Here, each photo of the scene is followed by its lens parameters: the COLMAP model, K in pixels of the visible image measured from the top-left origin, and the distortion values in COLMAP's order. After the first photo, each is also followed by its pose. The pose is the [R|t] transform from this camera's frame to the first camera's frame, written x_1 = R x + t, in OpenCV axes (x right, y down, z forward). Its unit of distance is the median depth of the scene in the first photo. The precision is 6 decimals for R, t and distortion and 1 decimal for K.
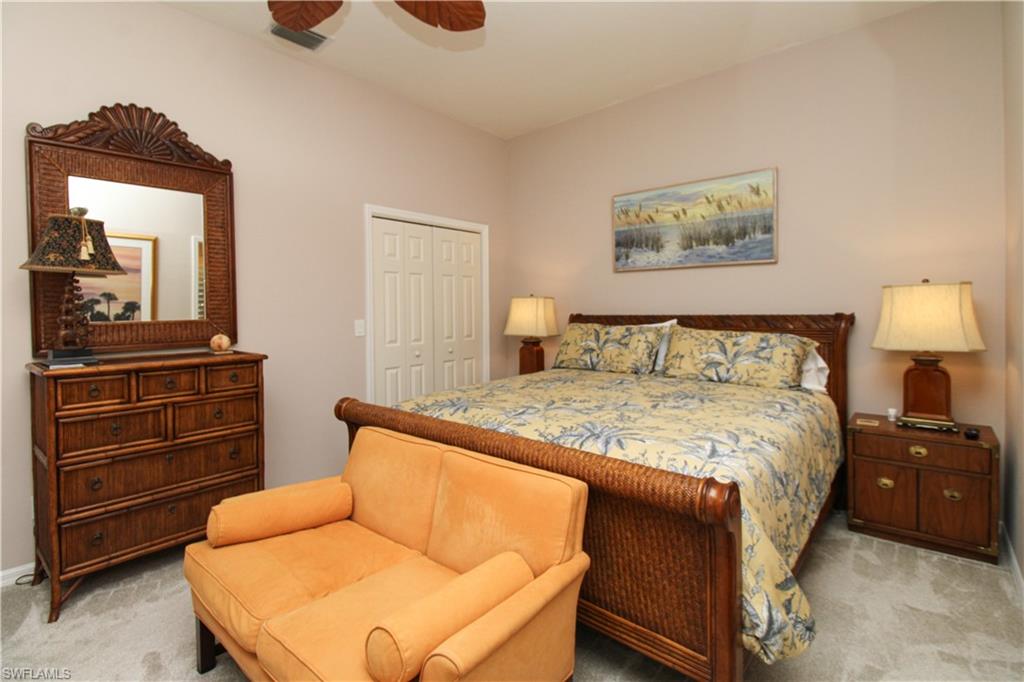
lens RADIAL K [[476.6, 0, 516.0], [0, 476.6, 334.1], [0, 0, 1]] dist [-0.006657, -0.004770]
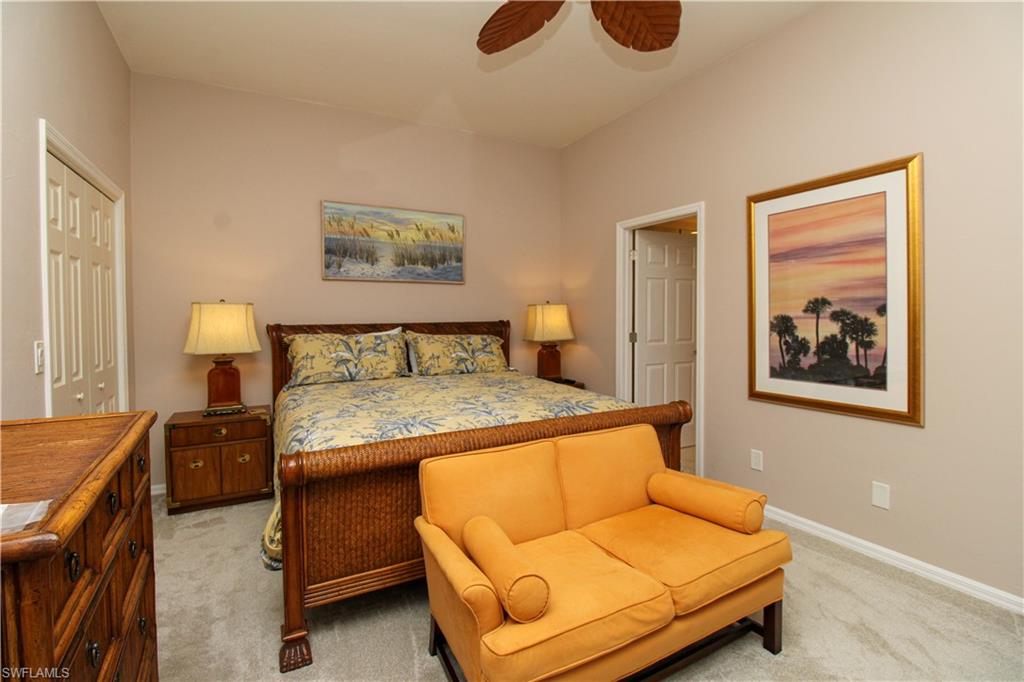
lens RADIAL K [[476.6, 0, 522.6], [0, 476.6, 341.8], [0, 0, 1]] dist [-0.006657, -0.004770]
pose [[0.338609, -0.050489, 0.939571, -0.653188], [0.049006, 0.998150, 0.035976, -0.022993], [-0.939650, 0.033863, 0.340457, 0.347100]]
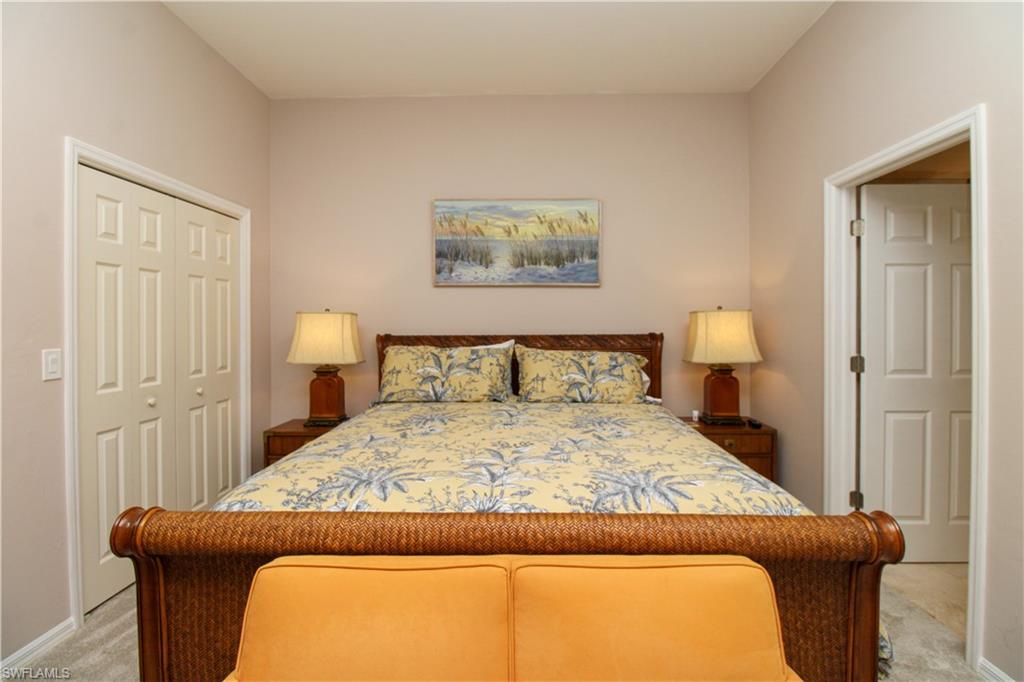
lens RADIAL K [[476.6, 0, 519.6], [0, 476.6, 338.3], [0, 0, 1]] dist [-0.006657, -0.004770]
pose [[0.764022, -0.014957, 0.645017, -0.276990], [0.028734, 0.999528, -0.010858, -0.023561], [-0.644550, 0.026830, 0.764091, 0.268660]]
